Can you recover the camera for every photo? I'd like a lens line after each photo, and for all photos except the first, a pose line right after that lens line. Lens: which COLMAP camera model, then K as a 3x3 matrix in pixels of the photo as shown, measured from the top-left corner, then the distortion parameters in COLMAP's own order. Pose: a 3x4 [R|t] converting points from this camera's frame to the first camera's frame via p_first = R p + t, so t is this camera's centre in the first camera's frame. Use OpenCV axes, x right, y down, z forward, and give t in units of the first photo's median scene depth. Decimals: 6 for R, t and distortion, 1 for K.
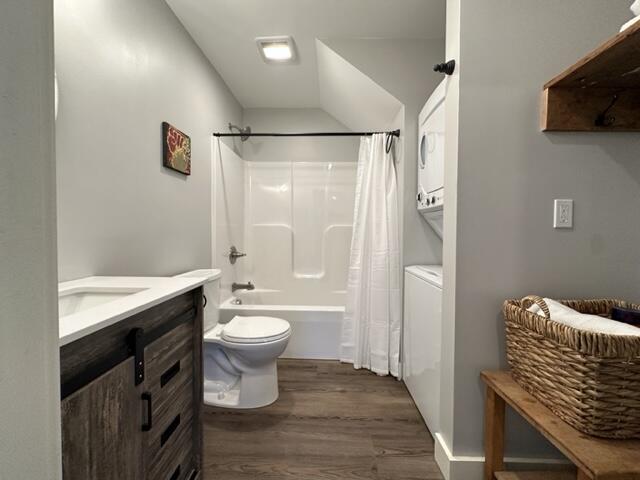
lens RADIAL K [[255.7, 0, 319.6], [0, 255.7, 238.2], [0, 0, 1]] dist [-0.006984, 0.000642]
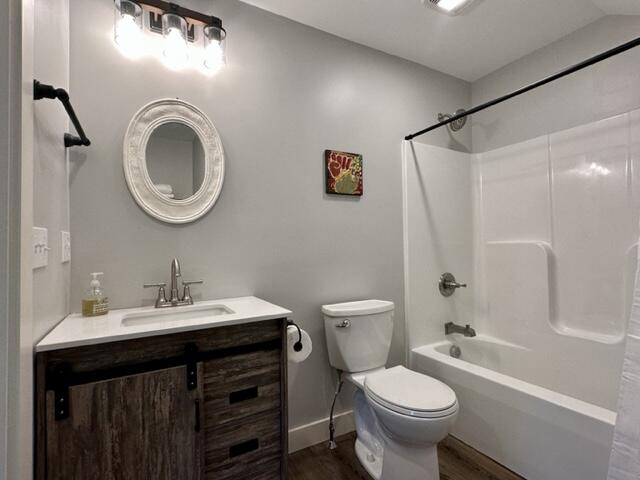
lens RADIAL K [[315.7, 0, 320.3], [0, 315.7, 240.6], [0, 0, 1]] dist [-0.009551, 0.000257]
pose [[0.520160, -0.033355, -0.853417, 0.424886], [-0.000580, 0.999223, -0.039407, -0.042907], [0.854069, 0.020993, 0.519736, 0.319049]]
